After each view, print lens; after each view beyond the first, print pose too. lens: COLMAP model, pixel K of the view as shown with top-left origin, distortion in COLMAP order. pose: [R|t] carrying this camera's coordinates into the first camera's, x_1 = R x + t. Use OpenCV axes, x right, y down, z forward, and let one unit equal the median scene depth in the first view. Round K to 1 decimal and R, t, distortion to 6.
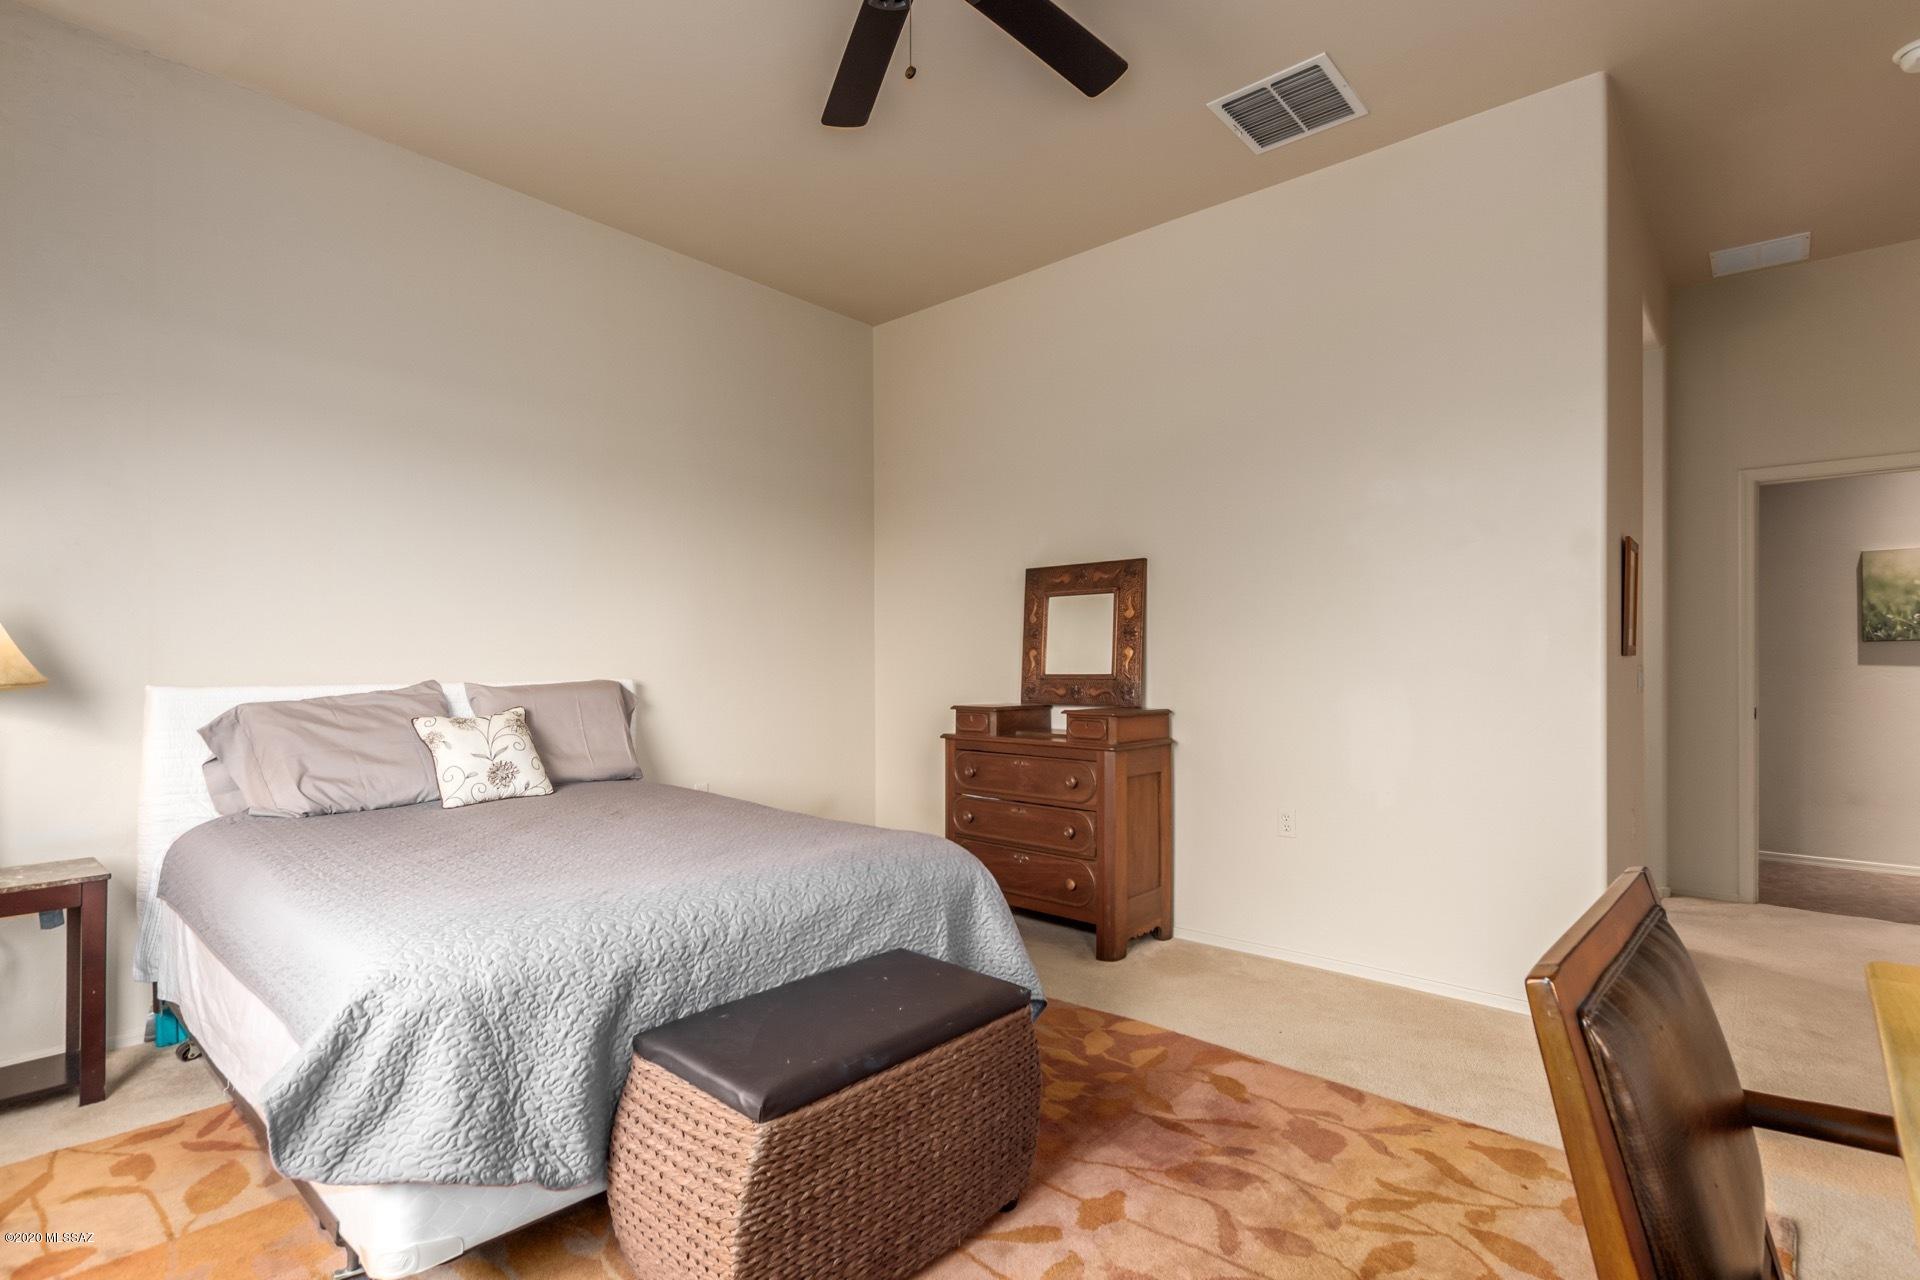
lens RADIAL K [[931.1, 0, 963.3], [0, 931.1, 668.8], [0, 0, 1]] dist [0.002152, 0.000082]
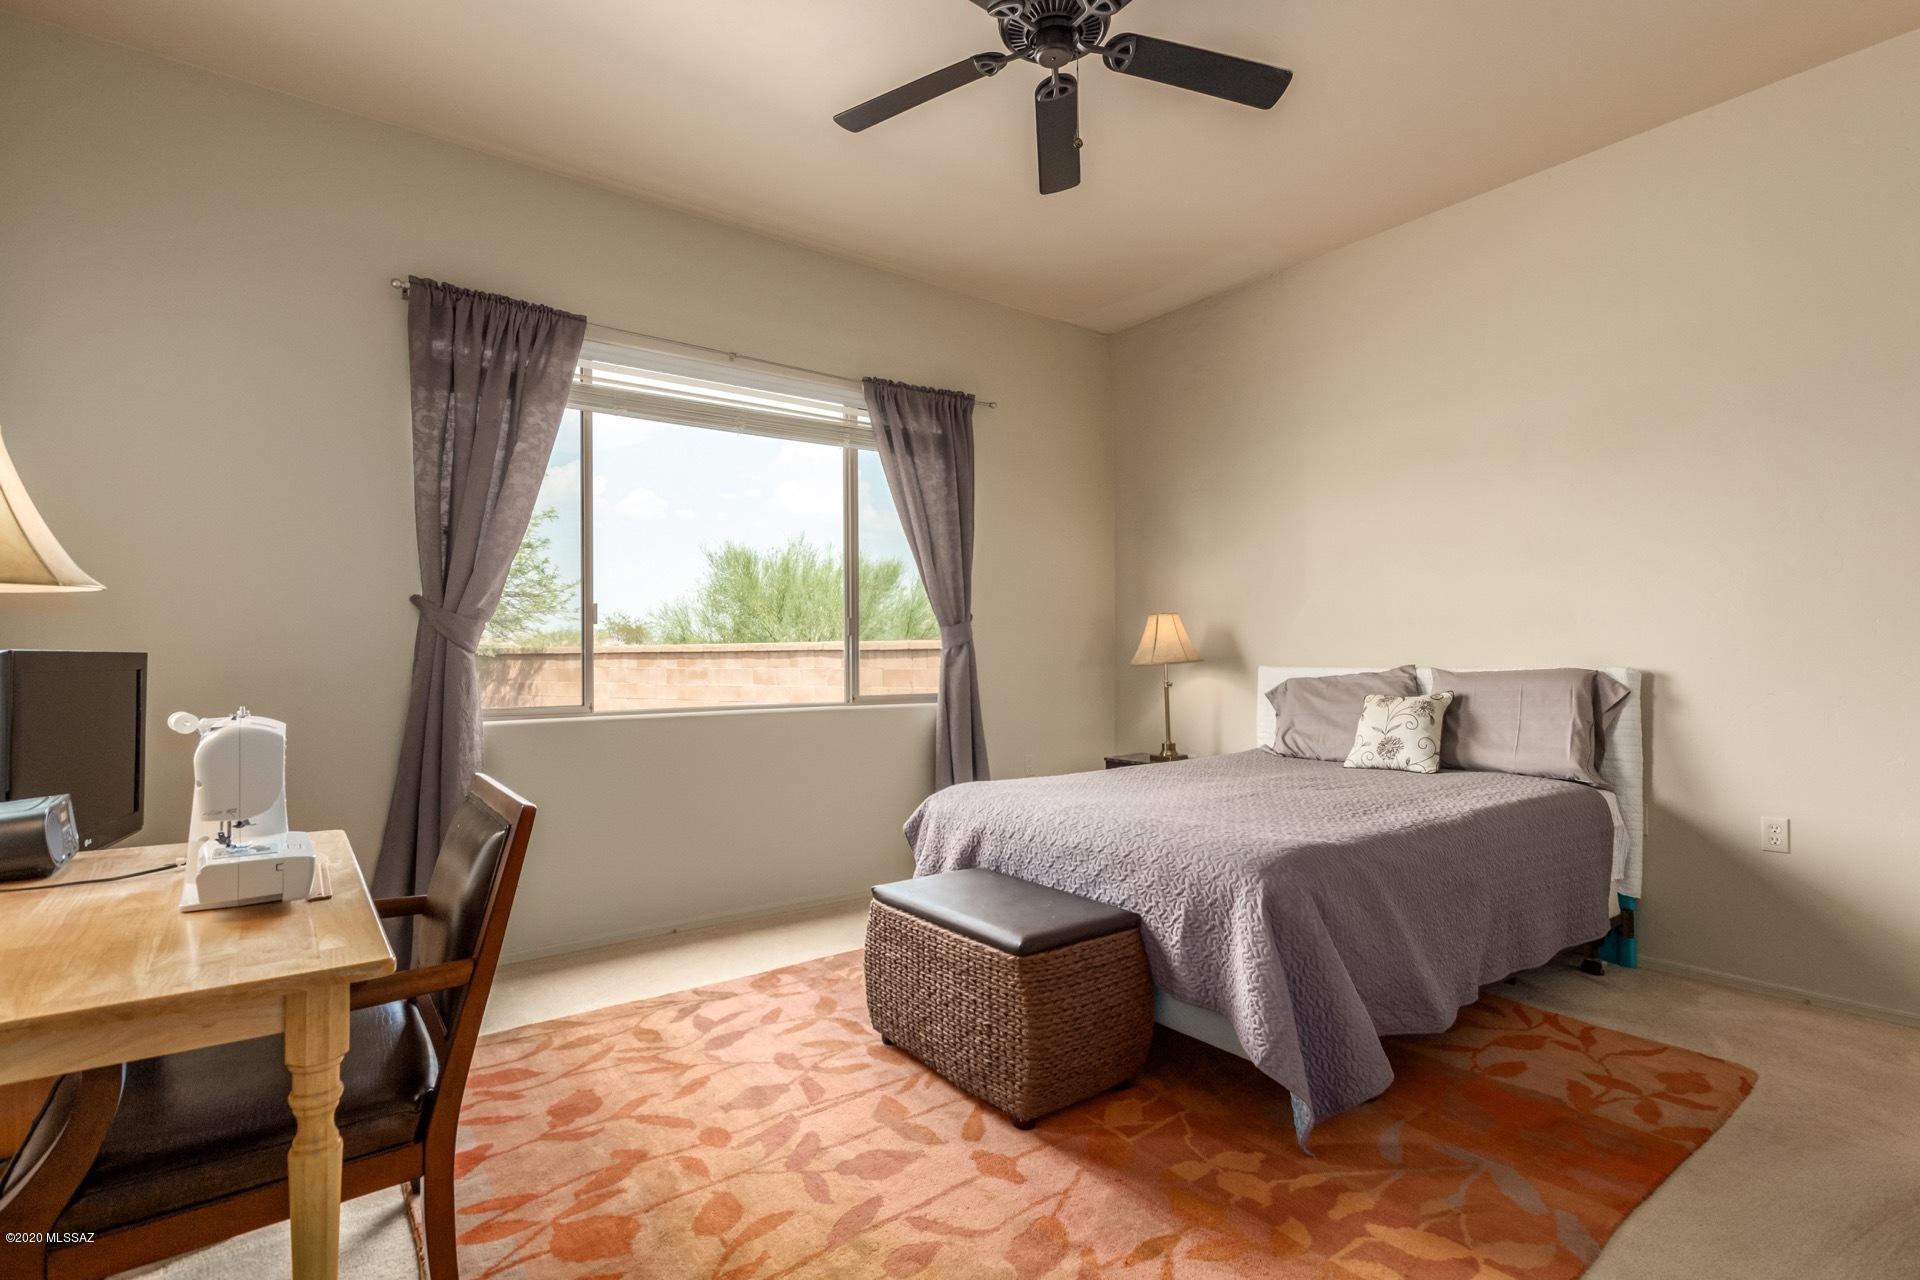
lens RADIAL K [[899.7, 0, 948.0], [0, 899.7, 666.6], [0, 0, 1]] dist [0.003253, 0.000099]
pose [[-0.211071, 0.015388, -0.977350, 0.843296], [-0.000227, 0.999875, 0.015792, -0.004700], [0.977471, 0.003555, -0.211041, 0.845186]]
